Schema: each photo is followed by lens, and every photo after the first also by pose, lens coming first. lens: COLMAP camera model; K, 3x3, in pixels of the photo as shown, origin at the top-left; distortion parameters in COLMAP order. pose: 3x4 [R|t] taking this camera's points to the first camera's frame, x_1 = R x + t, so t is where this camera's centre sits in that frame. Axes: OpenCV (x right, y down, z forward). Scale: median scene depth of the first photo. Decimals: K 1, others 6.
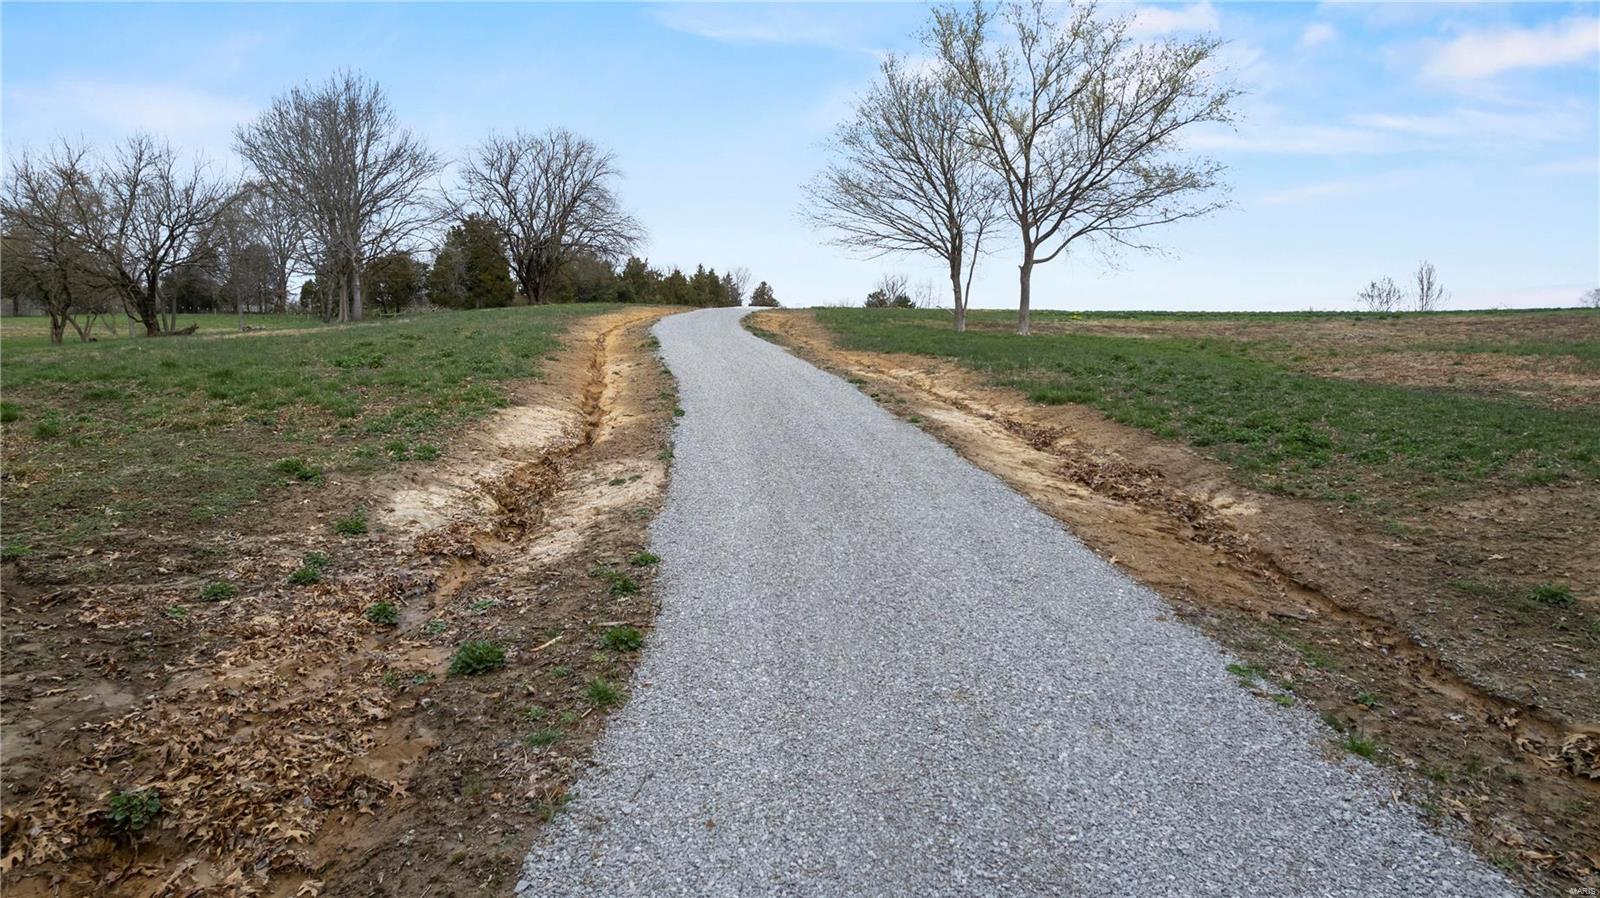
lens RADIAL K [[1028.6, 0, 804.3], [0, 1028.6, 445.5], [0, 0, 1]] dist [-0.072909, 0.066117]
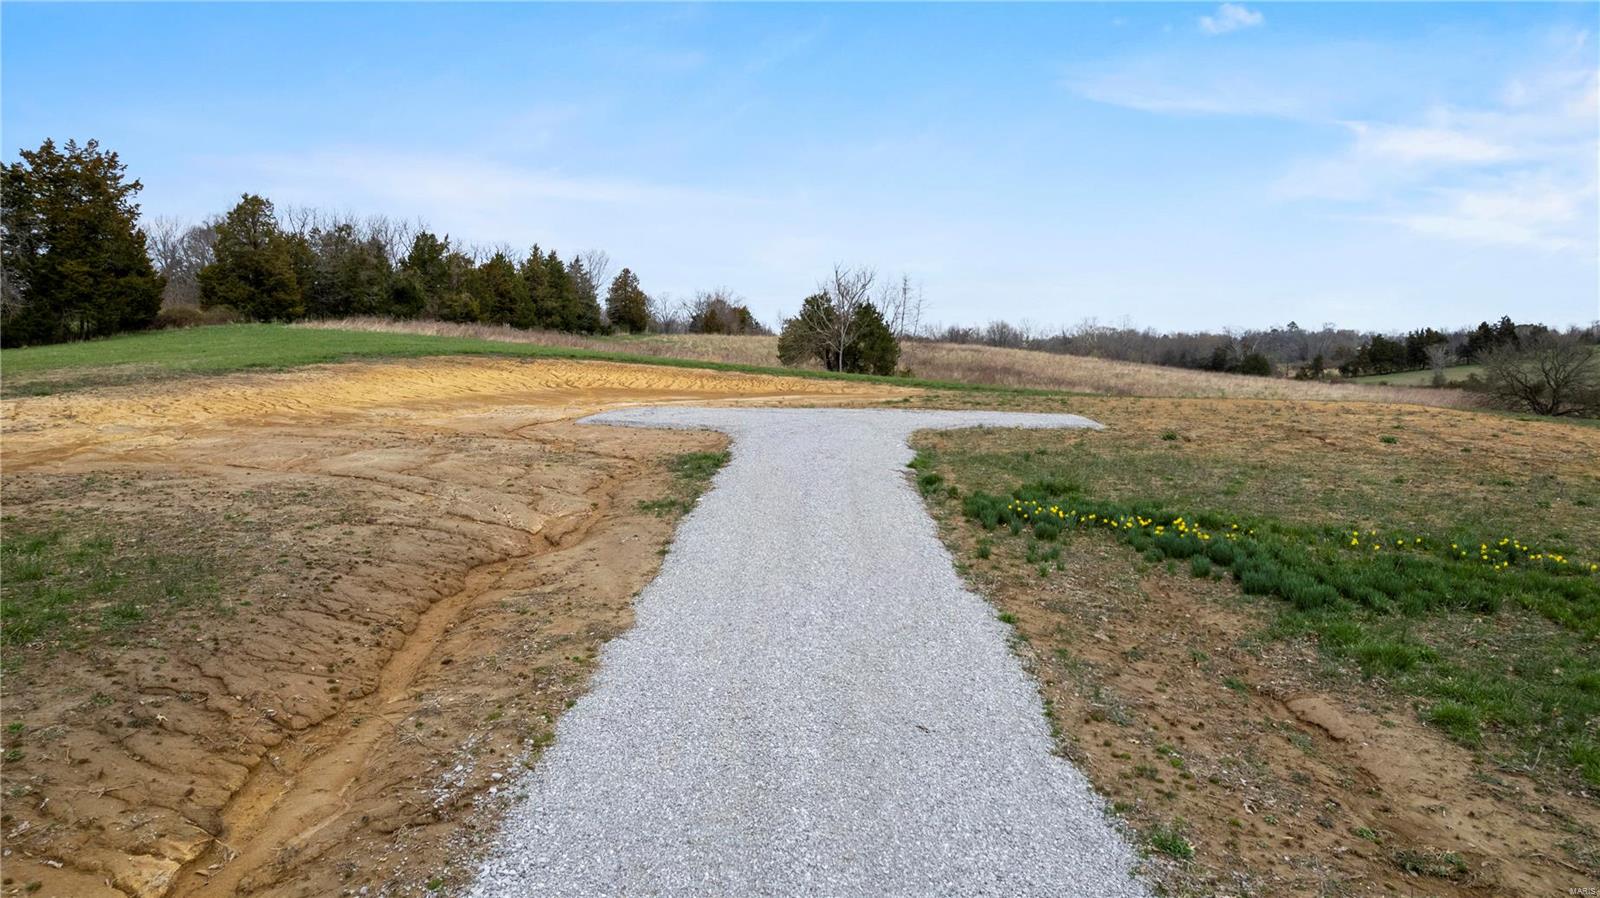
lens RADIAL K [[1028.6, 0, 802.8], [0, 1028.6, 452.8], [0, 0, 1]] dist [-0.072909, 0.066117]
pose [[0.990573, -0.010656, 0.136568, -0.021601], [0.007040, 0.999613, 0.026927, -0.063073], [-0.136802, -0.025712, 0.990265, 0.339643]]
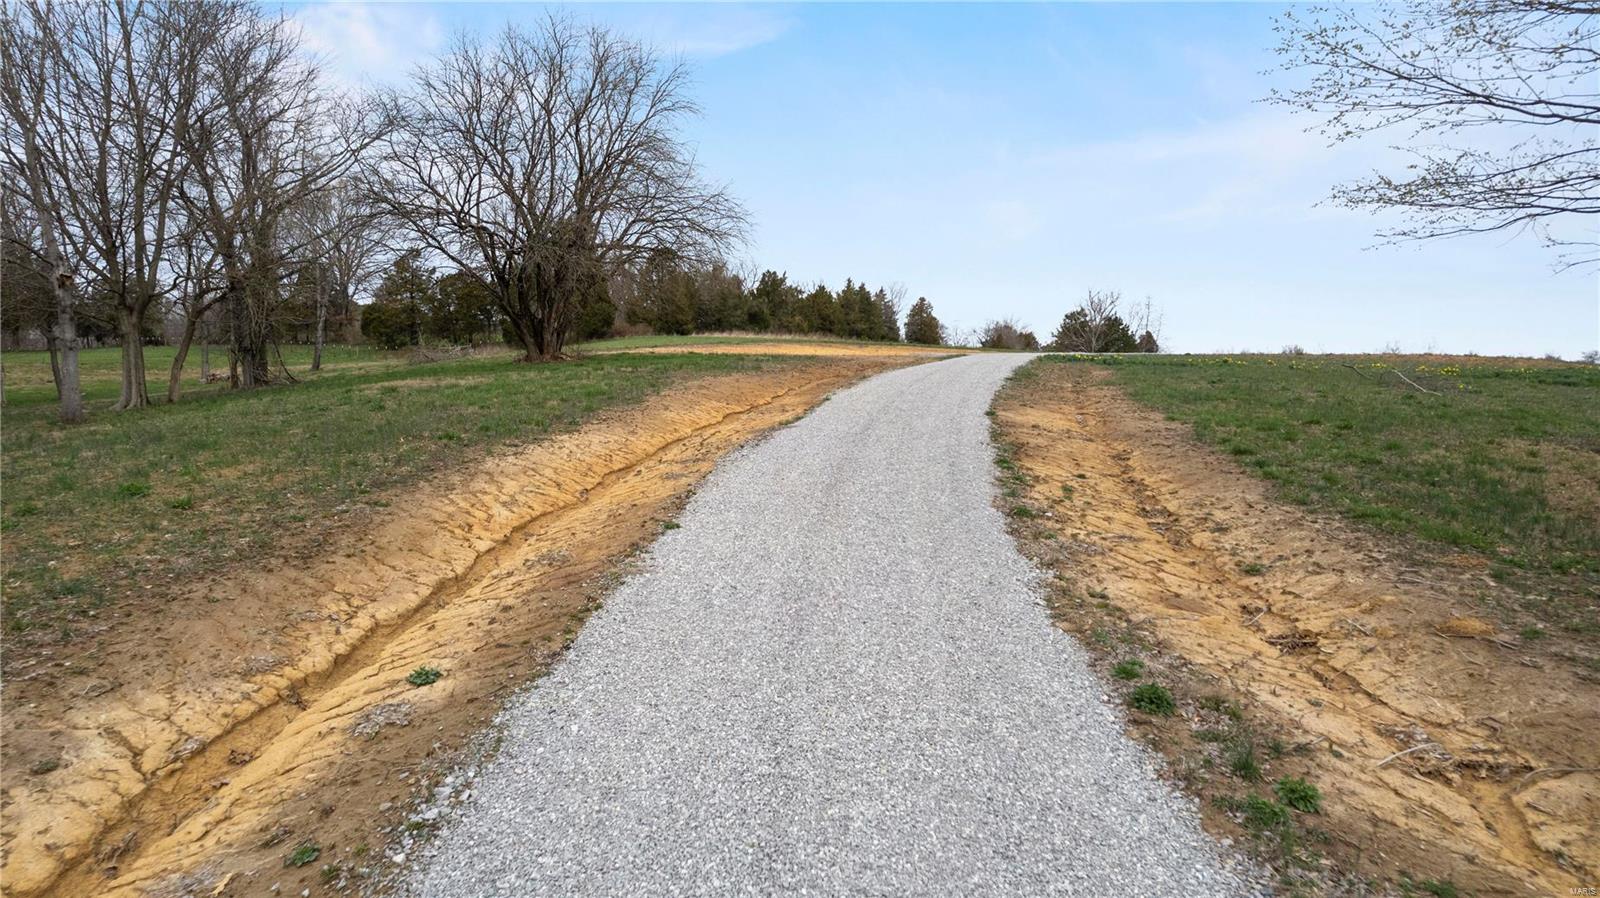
lens RADIAL K [[1028.6, 0, 794.1], [0, 1028.6, 445.8], [0, 0, 1]] dist [-0.072909, 0.066117]
pose [[0.988245, 0.010428, -0.152522, -0.018340], [-0.012307, 0.999859, -0.011384, -0.033000], [0.152382, 0.013127, 0.988234, 0.184133]]
